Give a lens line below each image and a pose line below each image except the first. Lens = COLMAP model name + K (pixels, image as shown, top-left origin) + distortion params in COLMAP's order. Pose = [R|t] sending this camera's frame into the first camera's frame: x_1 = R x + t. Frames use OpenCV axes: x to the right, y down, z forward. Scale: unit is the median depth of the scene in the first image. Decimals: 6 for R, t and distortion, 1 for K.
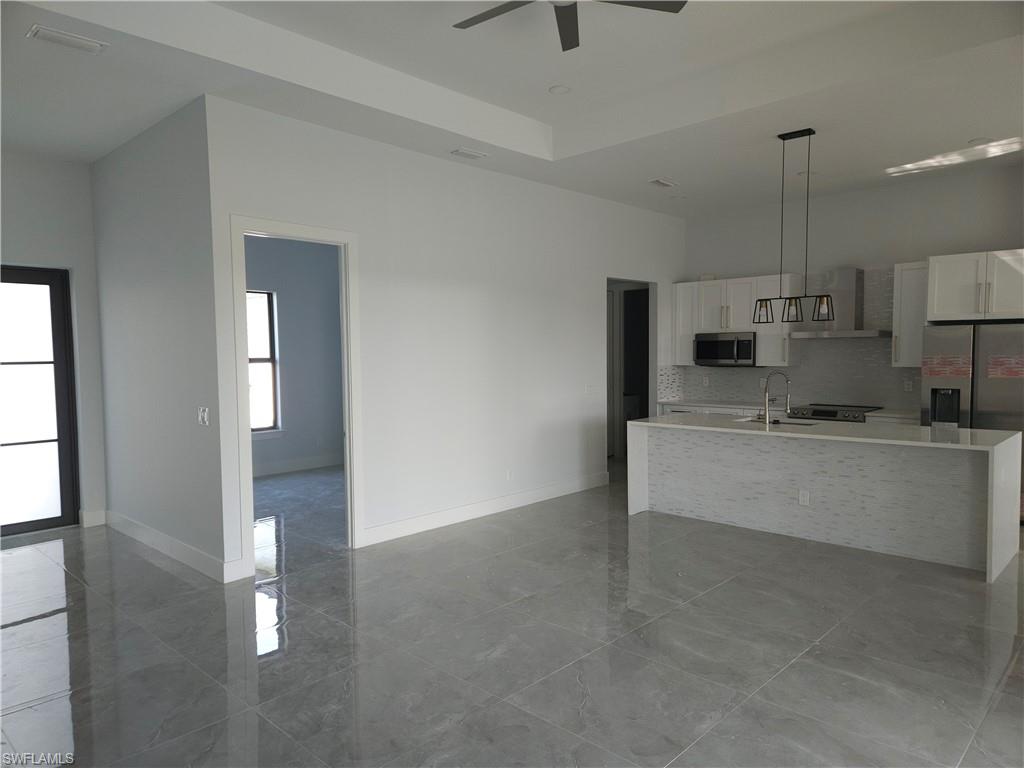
lens RADIAL K [[695.7, 0, 507.8], [0, 695.7, 392.5], [0, 0, 1]] dist [0.091032, -0.081671]
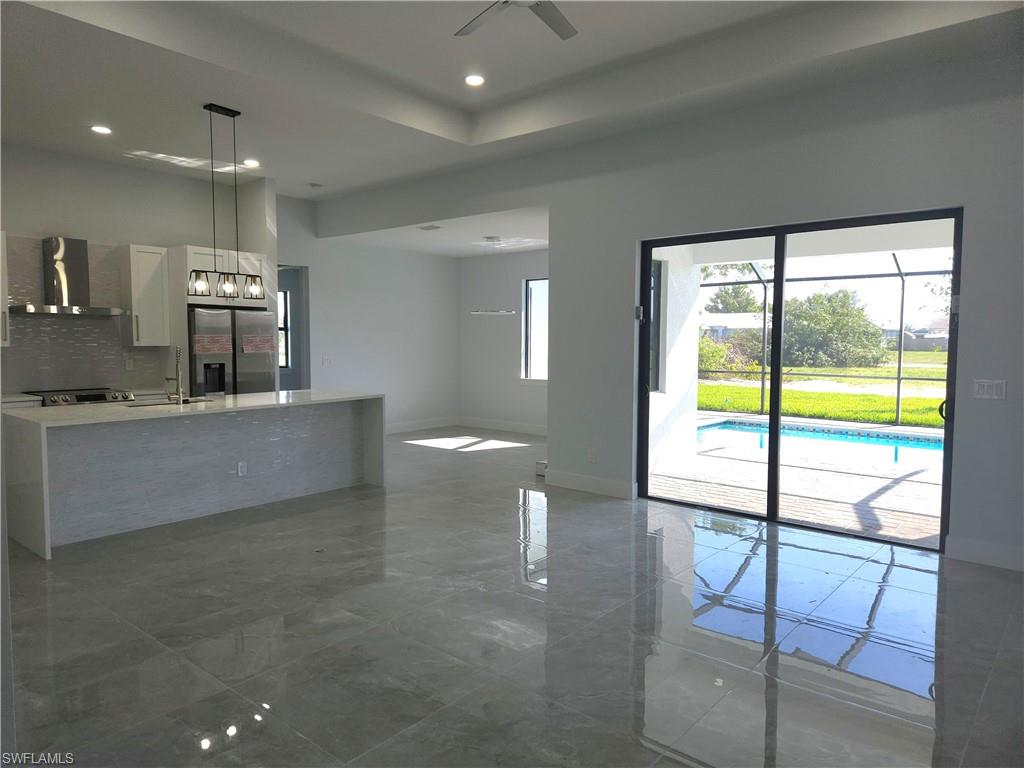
lens RADIAL K [[689.6, 0, 512.2], [0, 689.6, 378.5], [0, 0, 1]] dist [0.091713, -0.080684]
pose [[-0.081082, -0.045775, 0.995656, -0.562475], [0.059123, 0.996965, 0.050650, -0.009852], [-0.994952, 0.062973, -0.078129, 0.612061]]
